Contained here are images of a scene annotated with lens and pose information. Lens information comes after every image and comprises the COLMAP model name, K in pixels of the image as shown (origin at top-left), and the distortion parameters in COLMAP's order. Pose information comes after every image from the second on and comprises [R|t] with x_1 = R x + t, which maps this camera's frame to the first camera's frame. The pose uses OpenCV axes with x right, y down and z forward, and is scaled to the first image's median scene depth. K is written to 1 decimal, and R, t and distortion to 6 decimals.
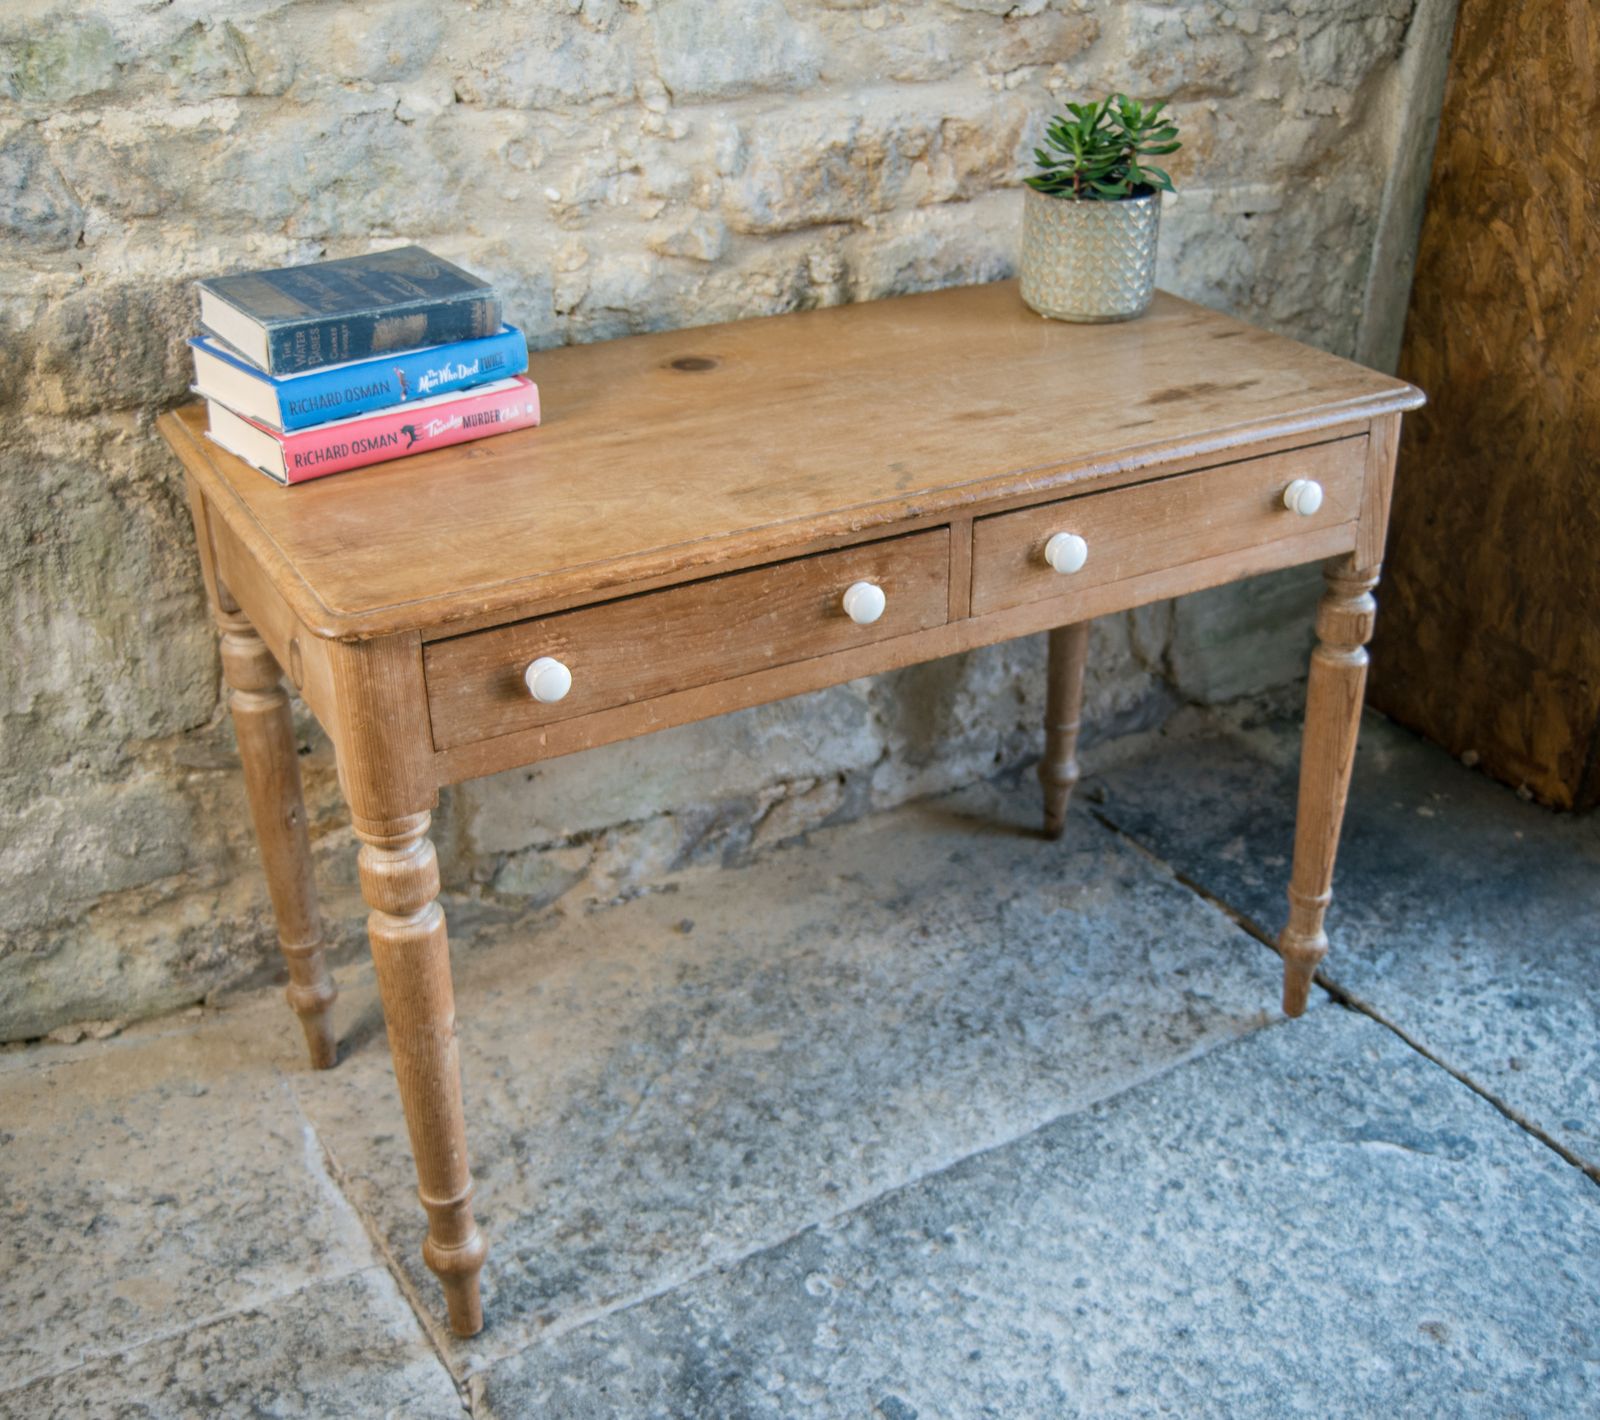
lens RADIAL K [[1903.7, 0, 862.1], [0, 1903.7, 689.6], [0, 0, 1]] dist [-0.114973, 0.082895]
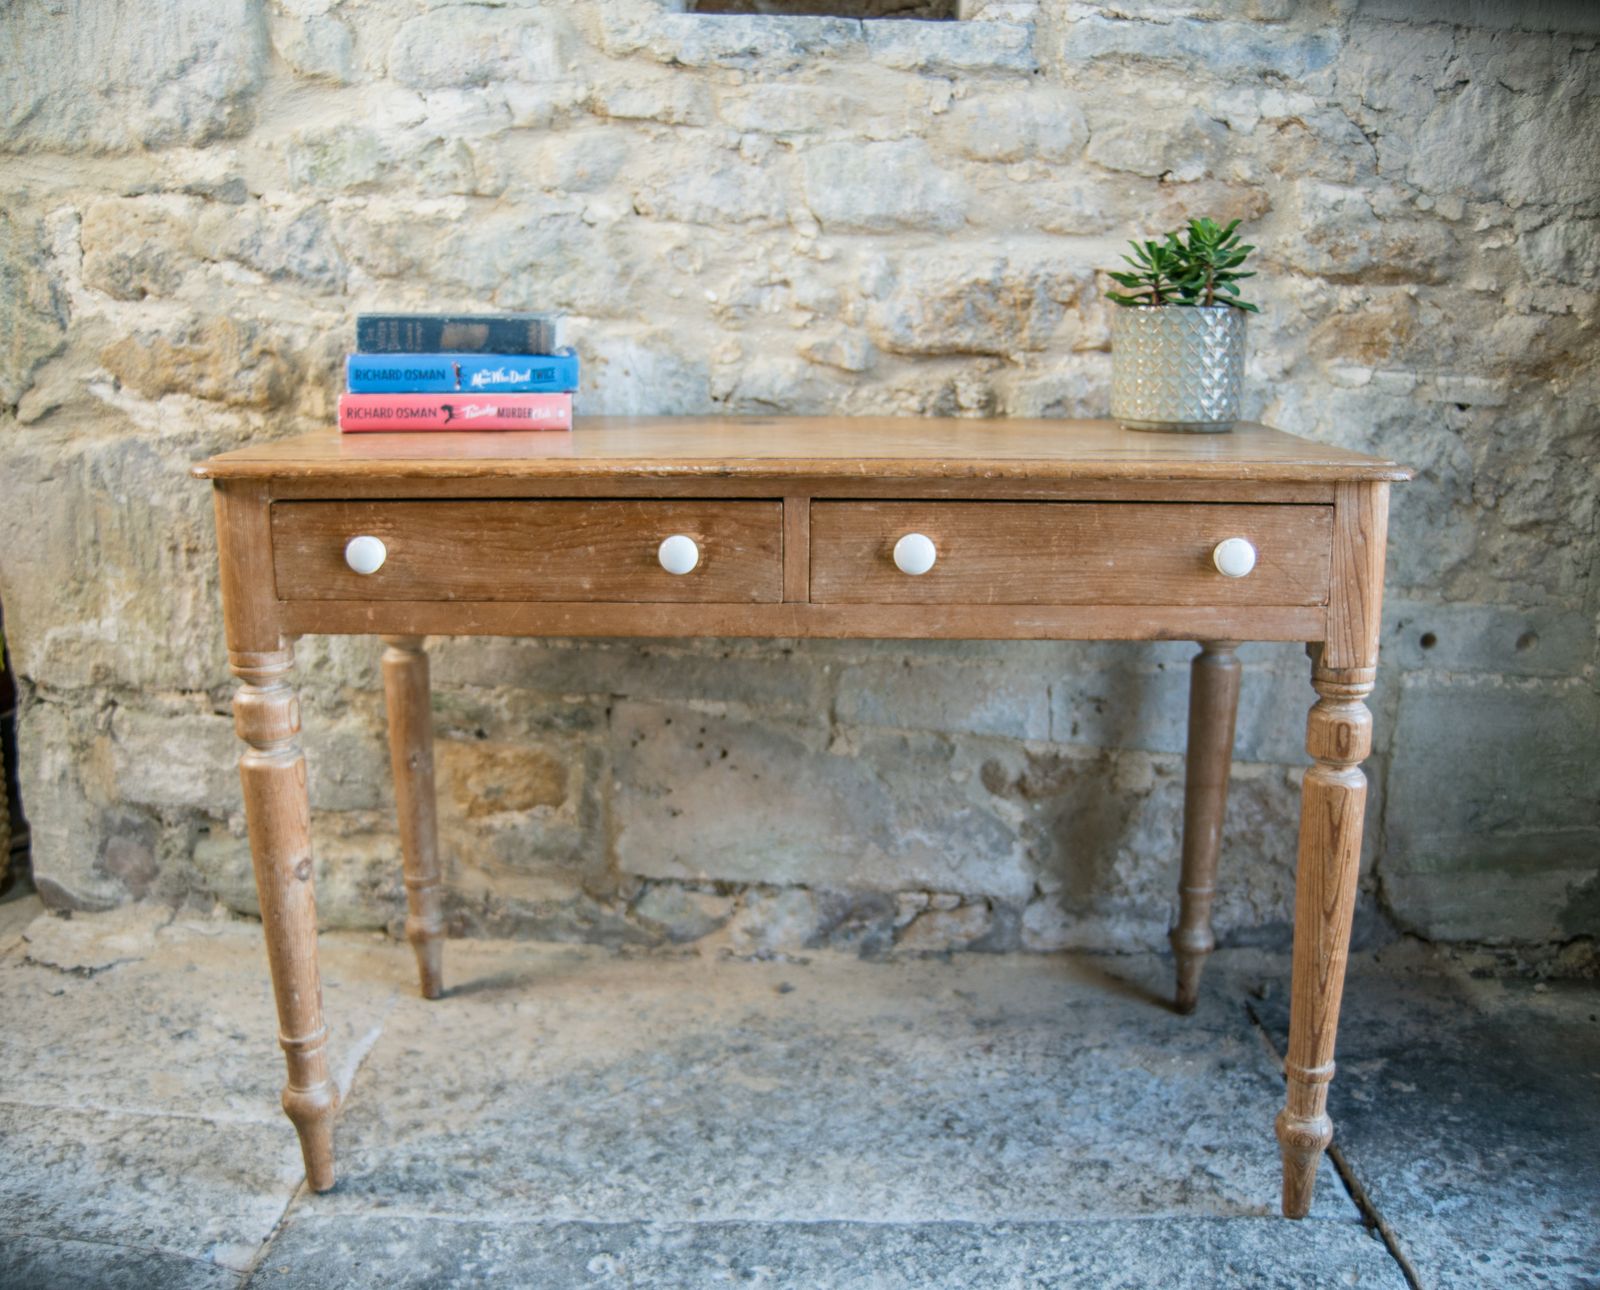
lens RADIAL K [[1520.1, 0, 796.1], [0, 1520.1, 632.9], [0, 0, 1]] dist [-0.155722, 0.111216]
pose [[0.841395, 0.105440, -0.530034, 0.413461], [-0.241996, 0.950465, -0.195076, 0.117683], [0.483210, 0.292402, 0.825233, 0.284852]]
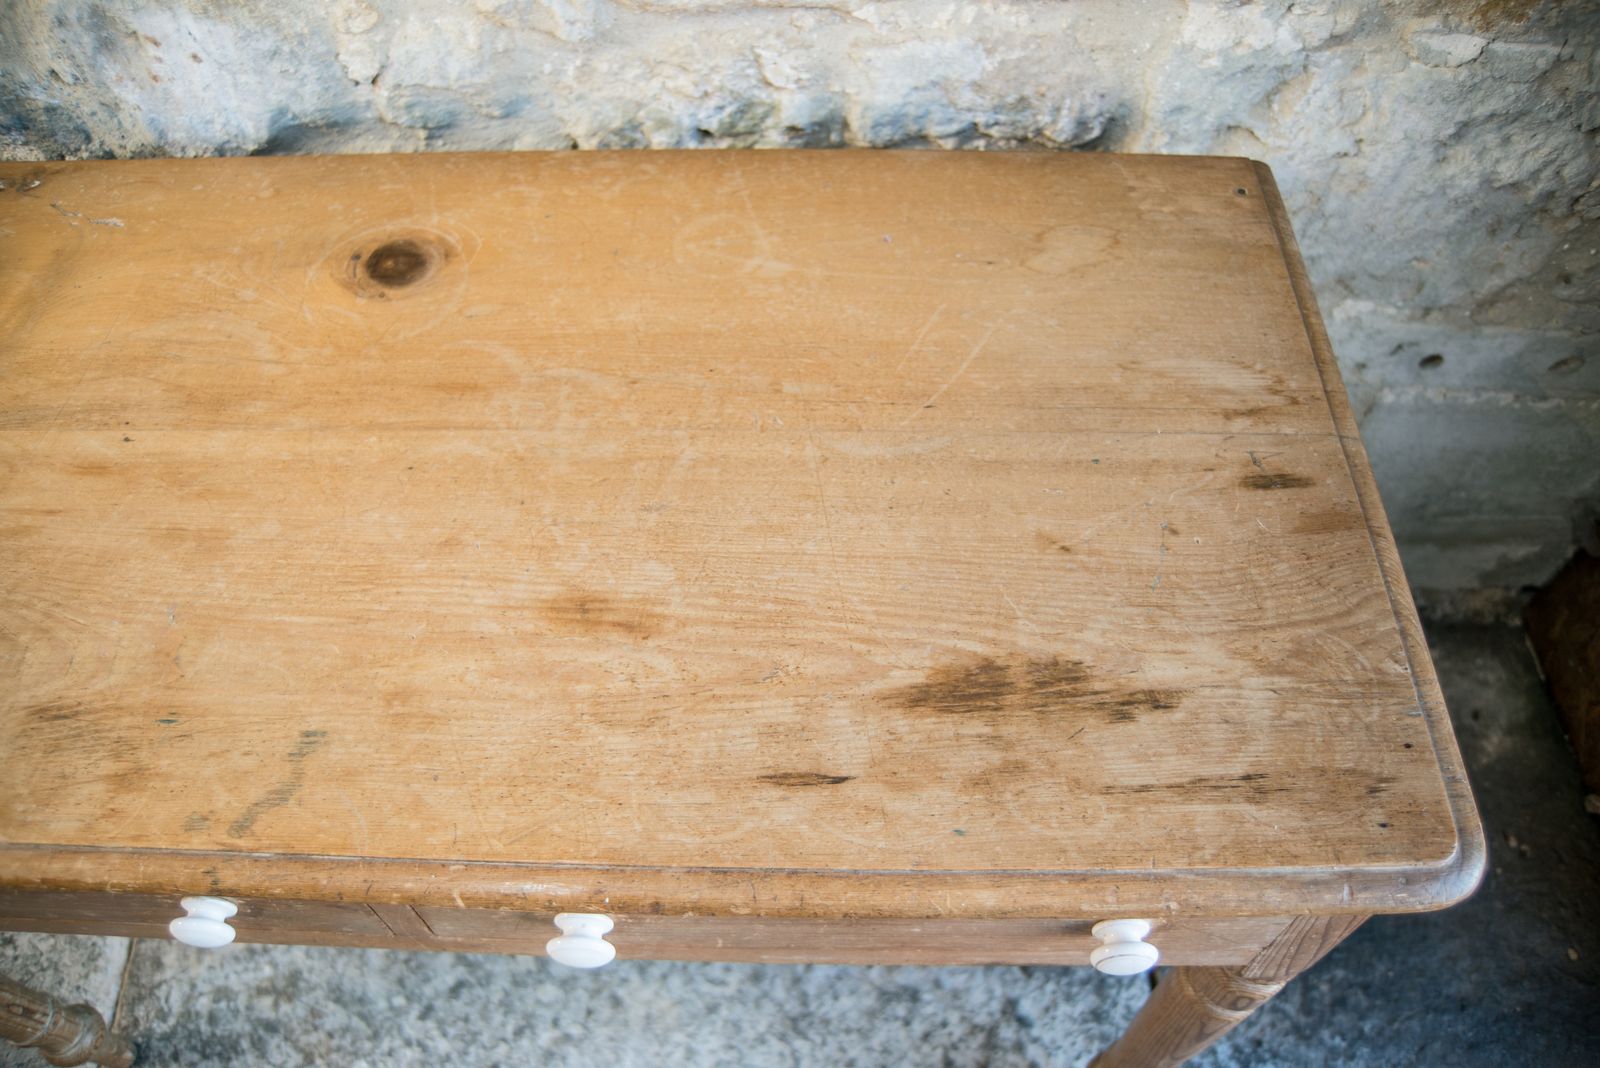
lens RADIAL K [[1235.4, 0, 792.9], [0, 1235.4, 528.2], [0, 0, 1]] dist [-0.157488, 0.109187]
pose [[0.850373, 0.420381, -0.316458, 0.196528], [-0.223096, 0.832745, 0.506719, -0.330082], [0.476544, -0.360300, 0.801929, 0.670989]]
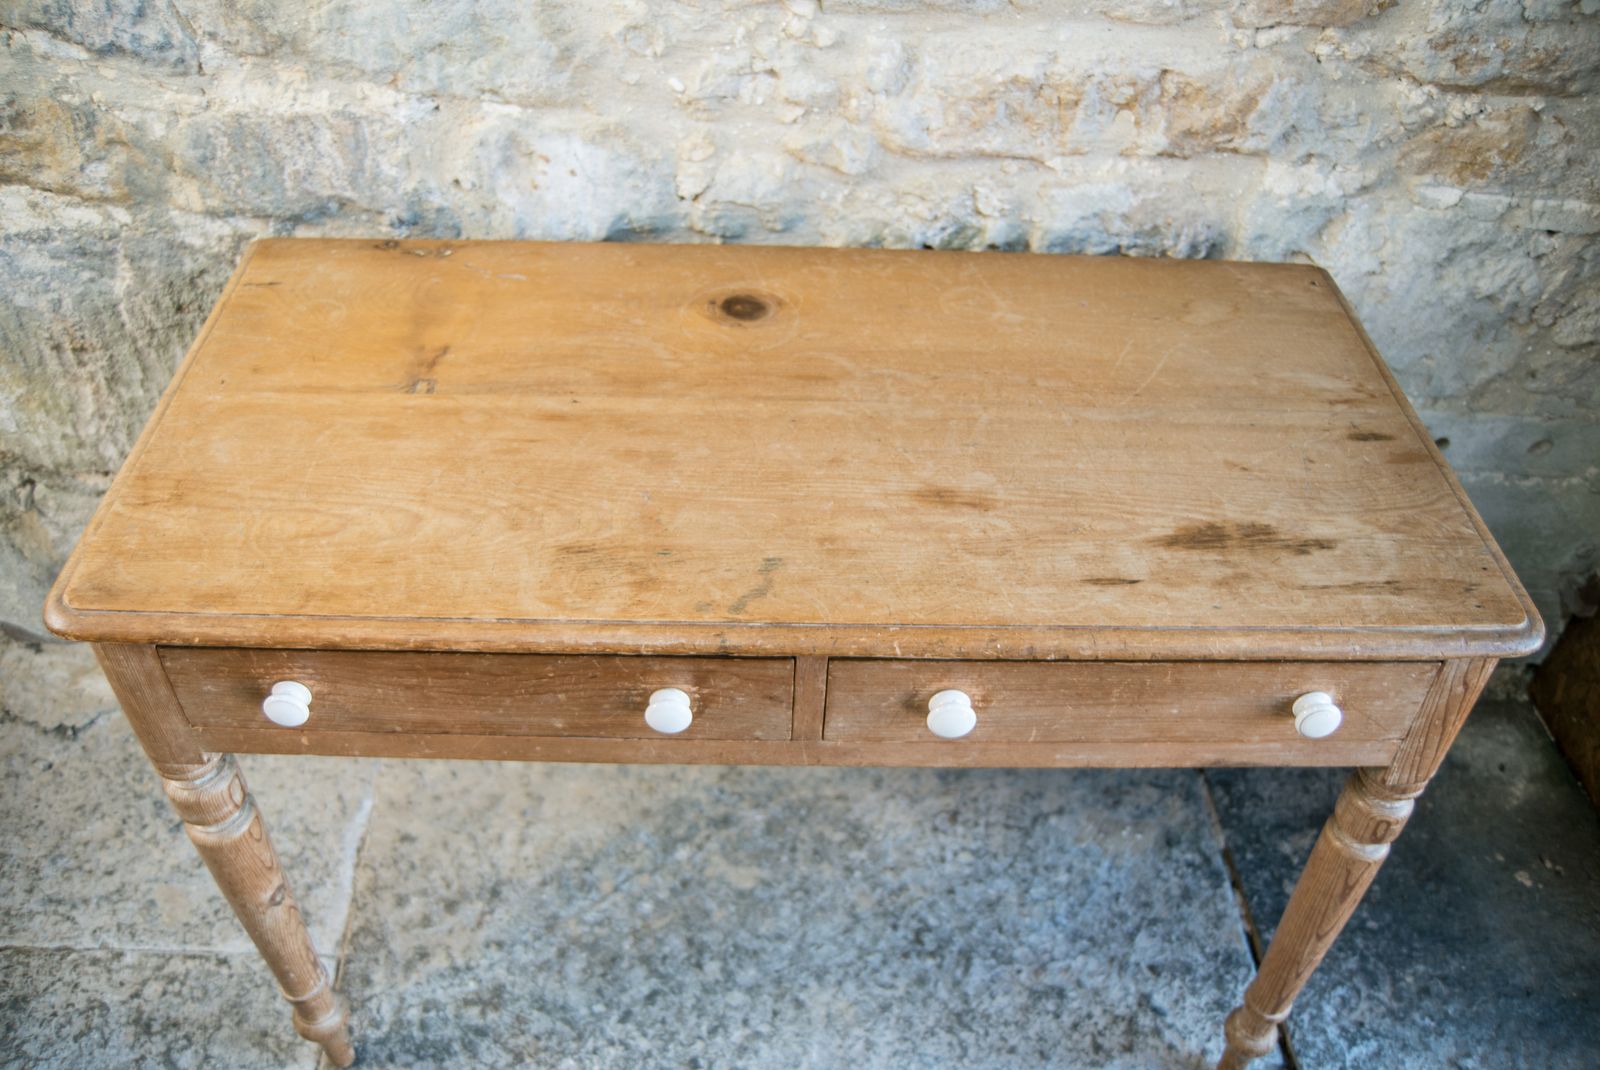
lens RADIAL K [[1311.7, 0, 805.2], [0, 1311.7, 501.6], [0, 0, 1]] dist [-0.157404, 0.112533]
pose [[0.868874, 0.340939, -0.358912, 0.194326], [-0.252700, 0.928918, 0.270654, -0.256593], [0.425676, -0.144467, 0.893269, 0.411235]]
